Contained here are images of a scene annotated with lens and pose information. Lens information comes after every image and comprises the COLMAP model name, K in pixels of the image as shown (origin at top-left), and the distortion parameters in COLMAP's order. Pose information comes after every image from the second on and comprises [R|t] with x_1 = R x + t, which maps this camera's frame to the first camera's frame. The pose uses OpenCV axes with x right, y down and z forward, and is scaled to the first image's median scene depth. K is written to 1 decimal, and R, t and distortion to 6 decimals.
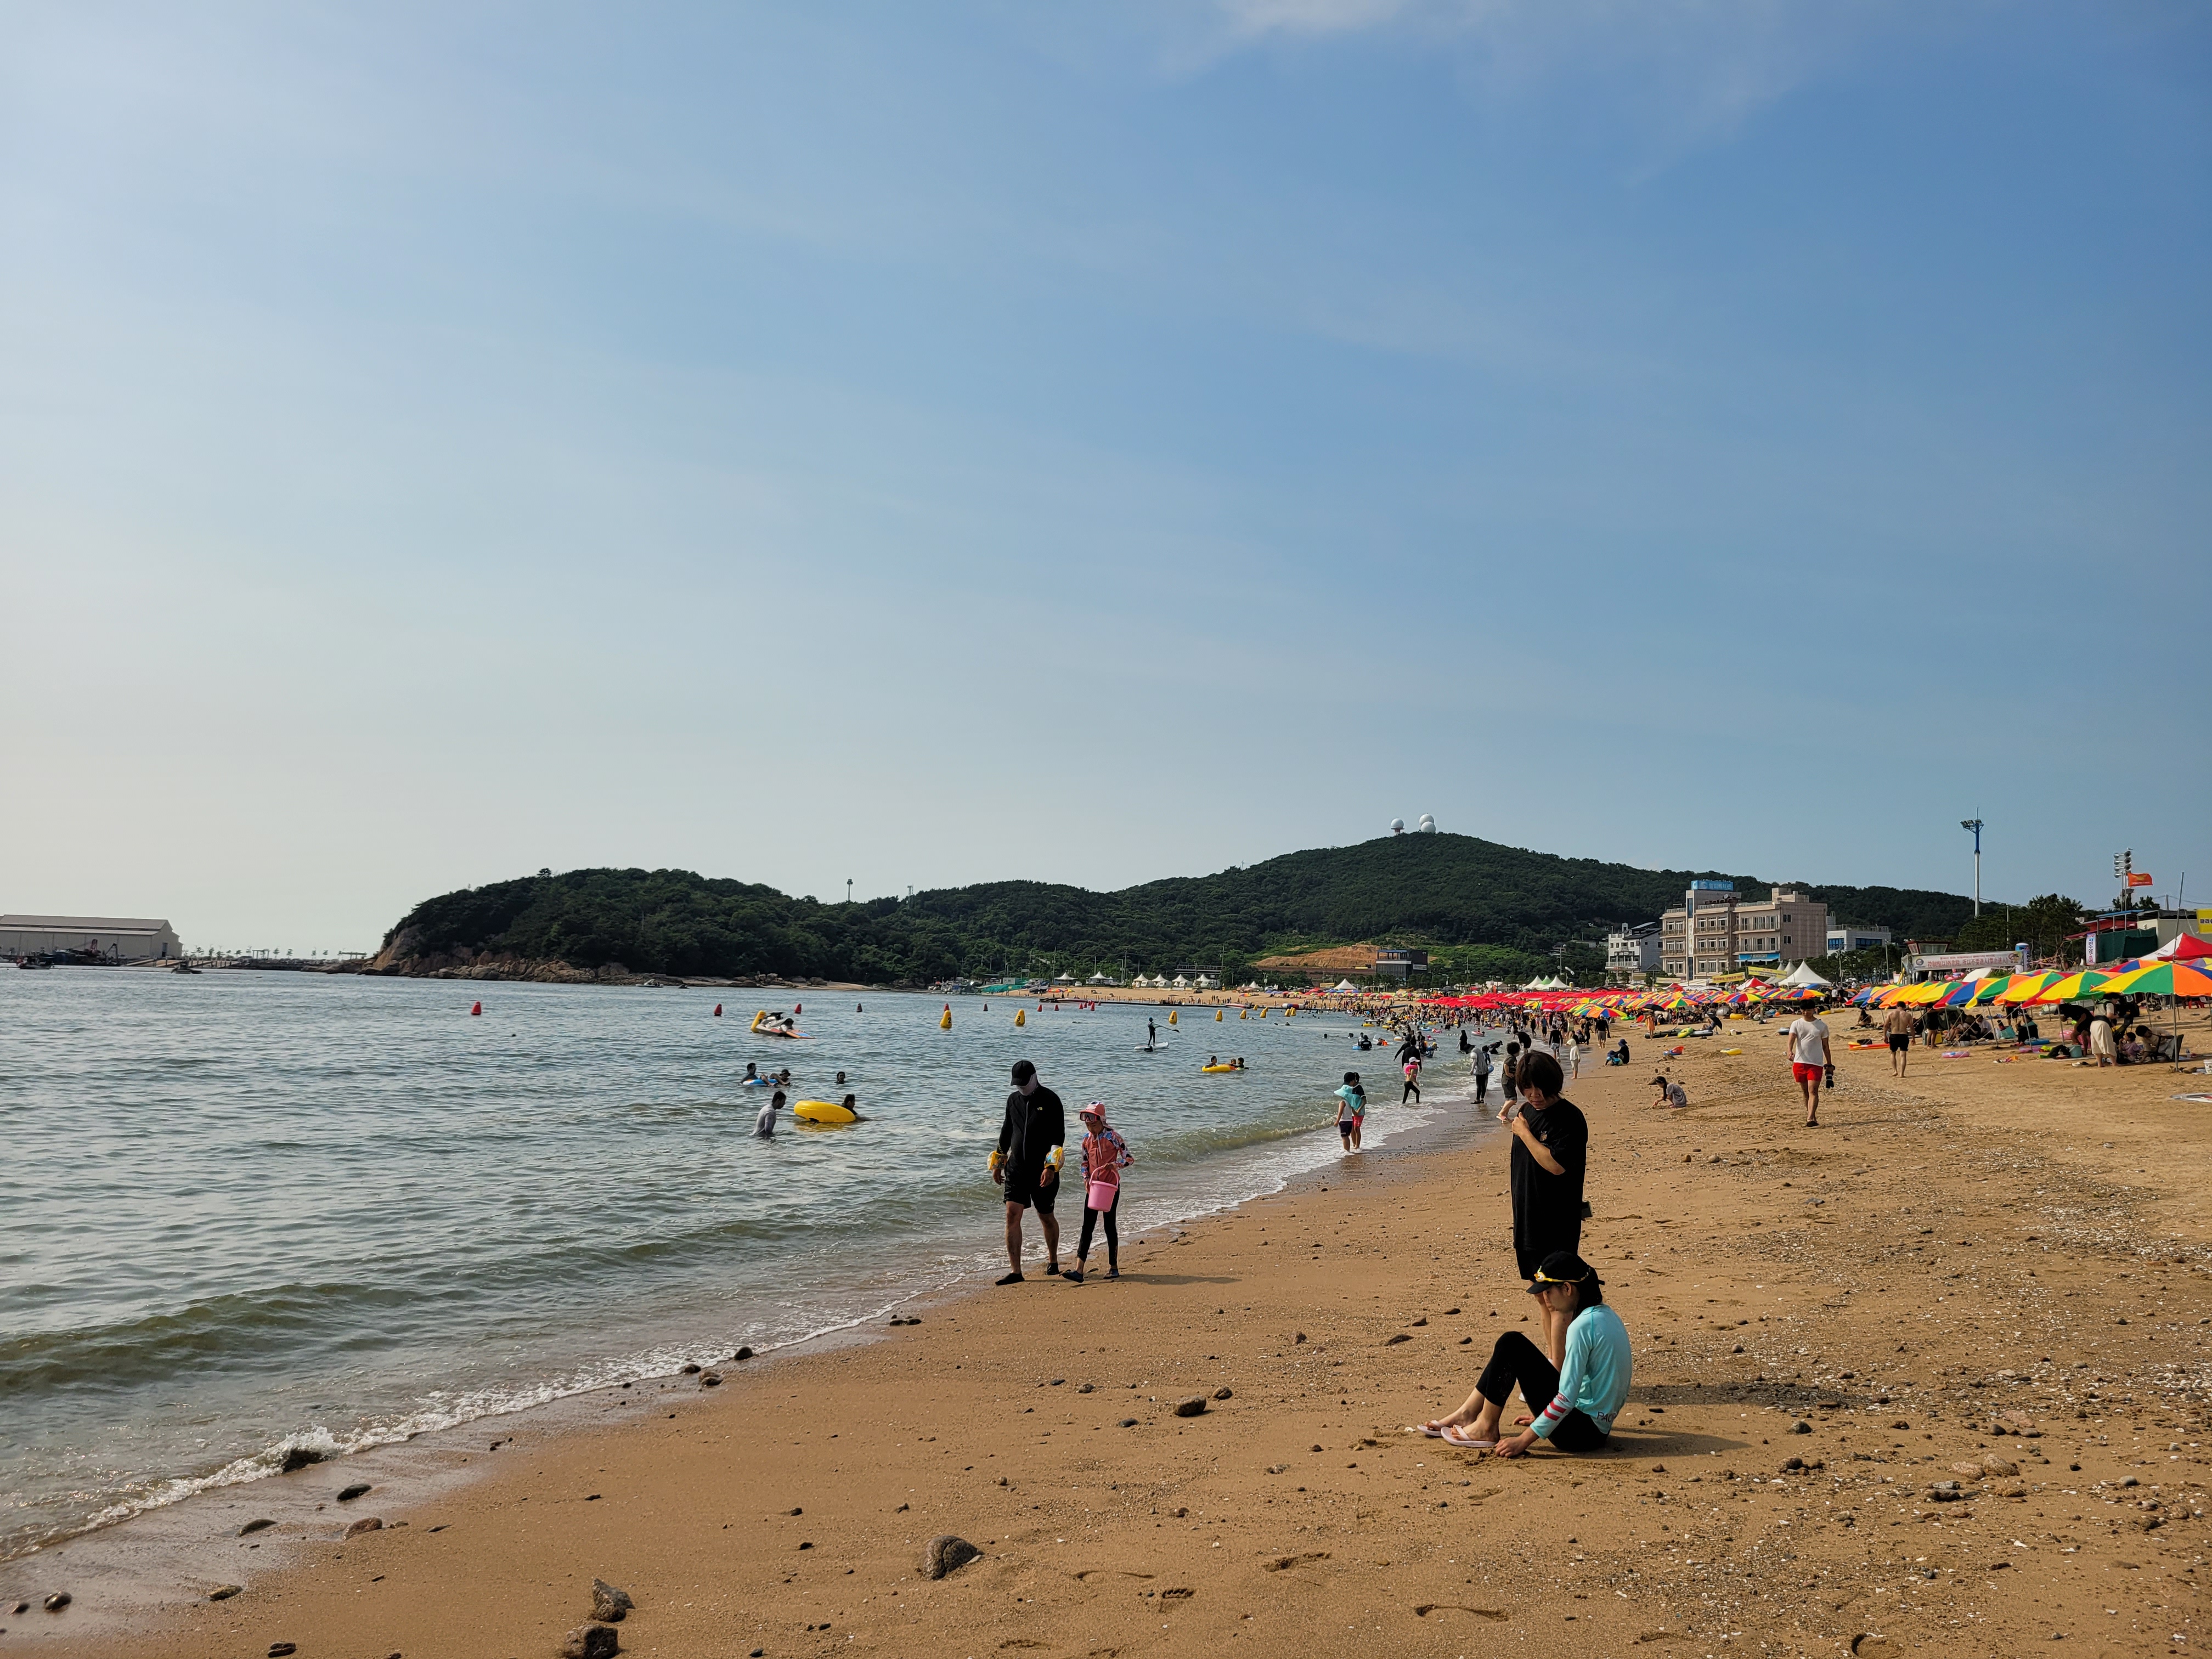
lens RADIAL K [[1662.0, 0, 1104.4], [0, 1662.0, 830.5], [0, 0, 1]] dist [0.051207, -0.034307]
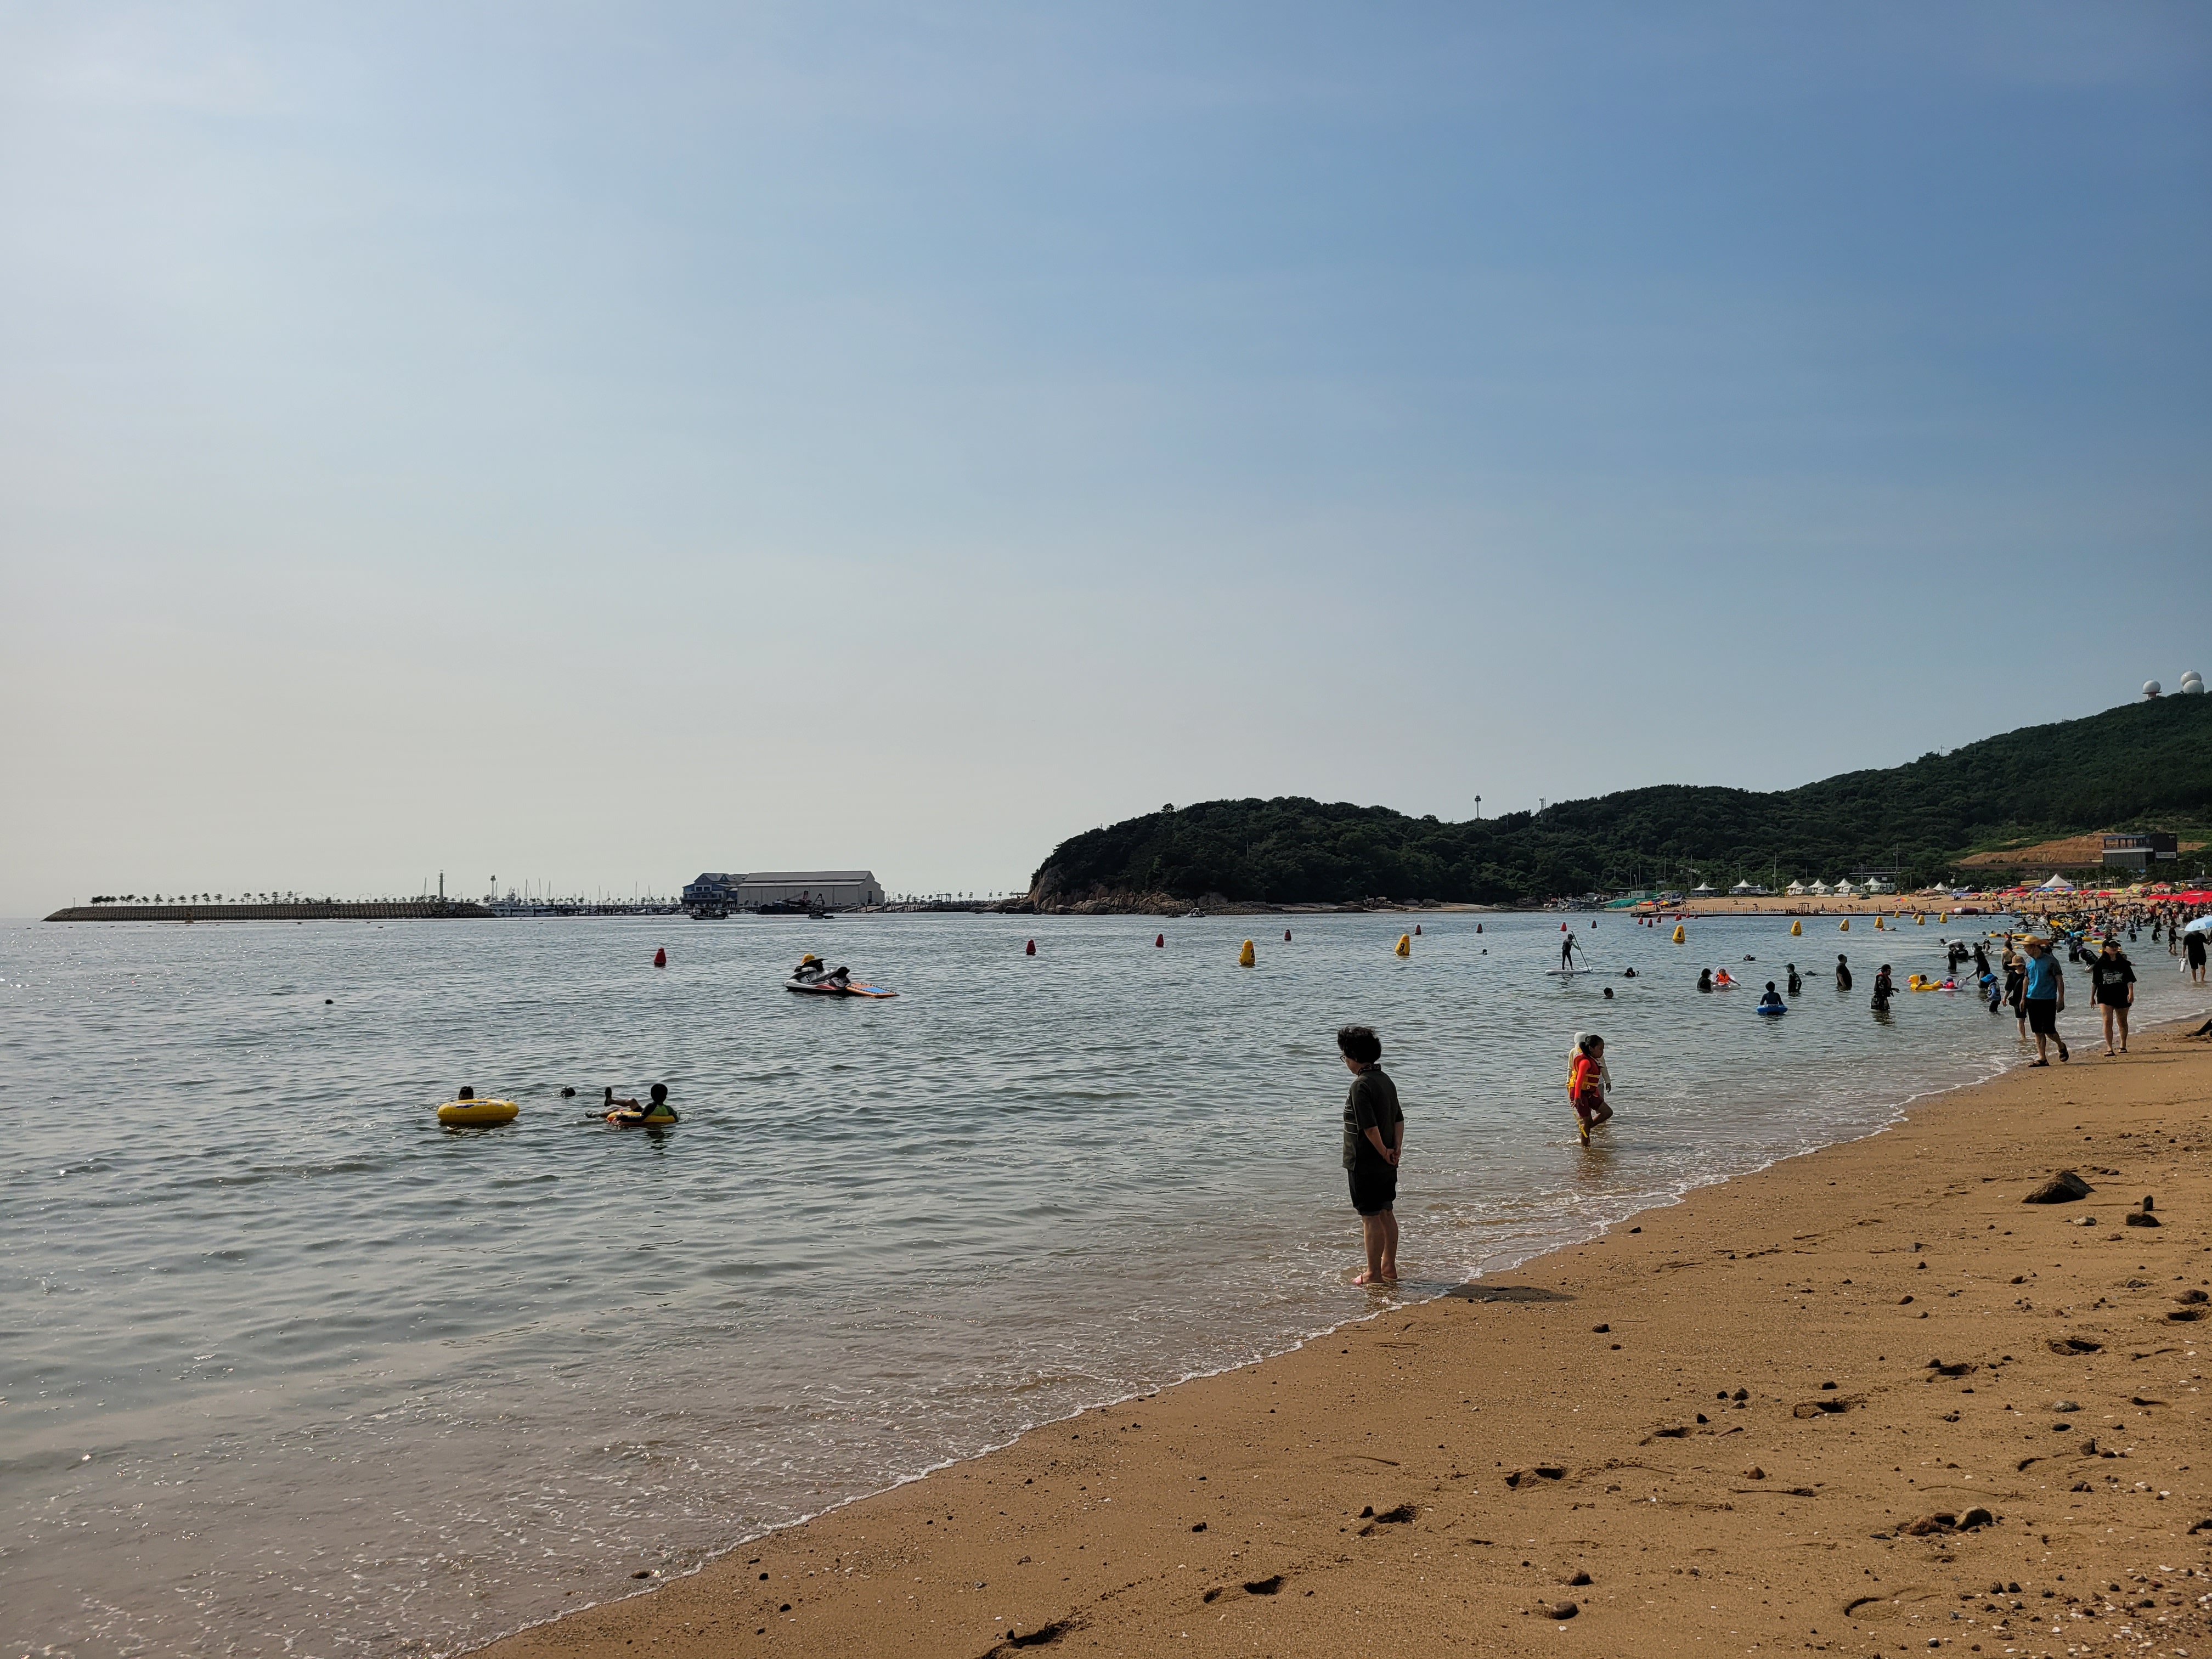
lens RADIAL K [[1656.8, 0, 1110.0], [0, 1656.8, 831.7], [0, 0, 1]] dist [0.053154, -0.040115]
pose [[0.923720, -0.057538, -0.378722, 0.018028], [0.075146, 0.996663, 0.031864, 0.004706], [0.375625, -0.057893, 0.924962, 0.043262]]
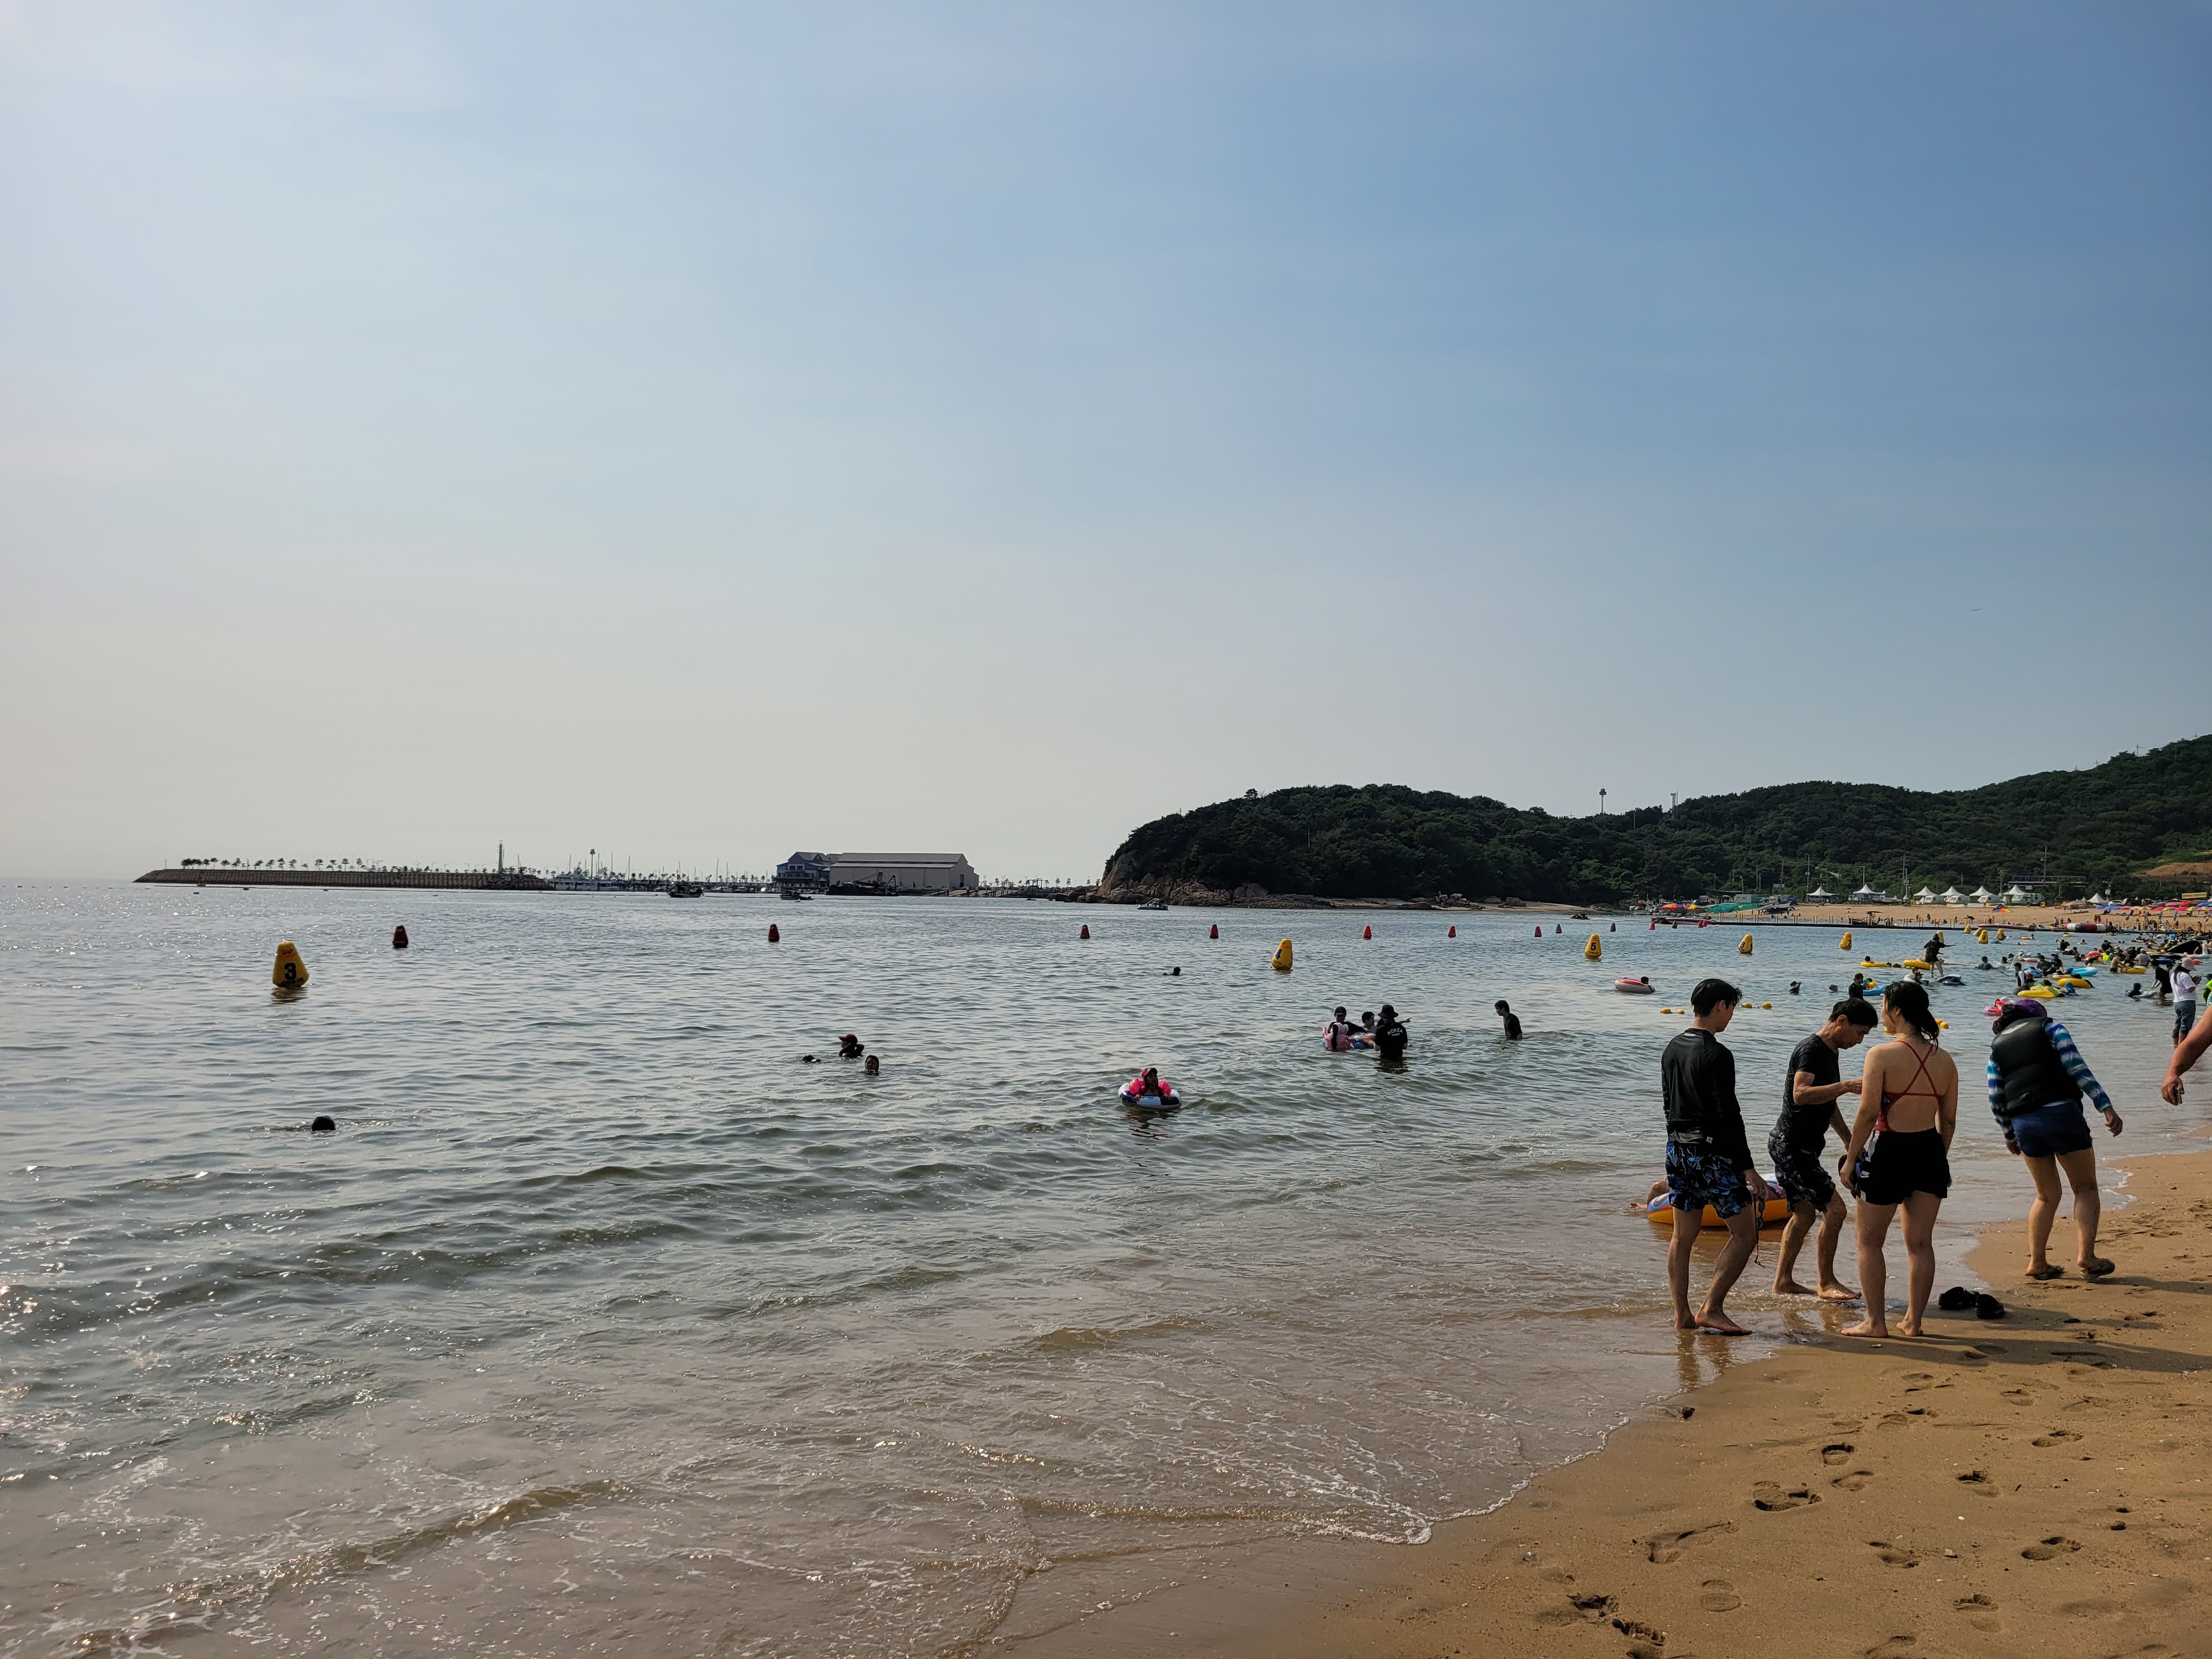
lens RADIAL K [[1654.0, 0, 1105.3], [0, 1654.0, 840.8], [0, 0, 1]] dist [0.057895, -0.044499]
pose [[0.882907, -0.031469, -0.468491, 0.038812], [0.055117, 0.997800, 0.036849, 0.012895], [0.466301, -0.058357, 0.882699, 0.118245]]
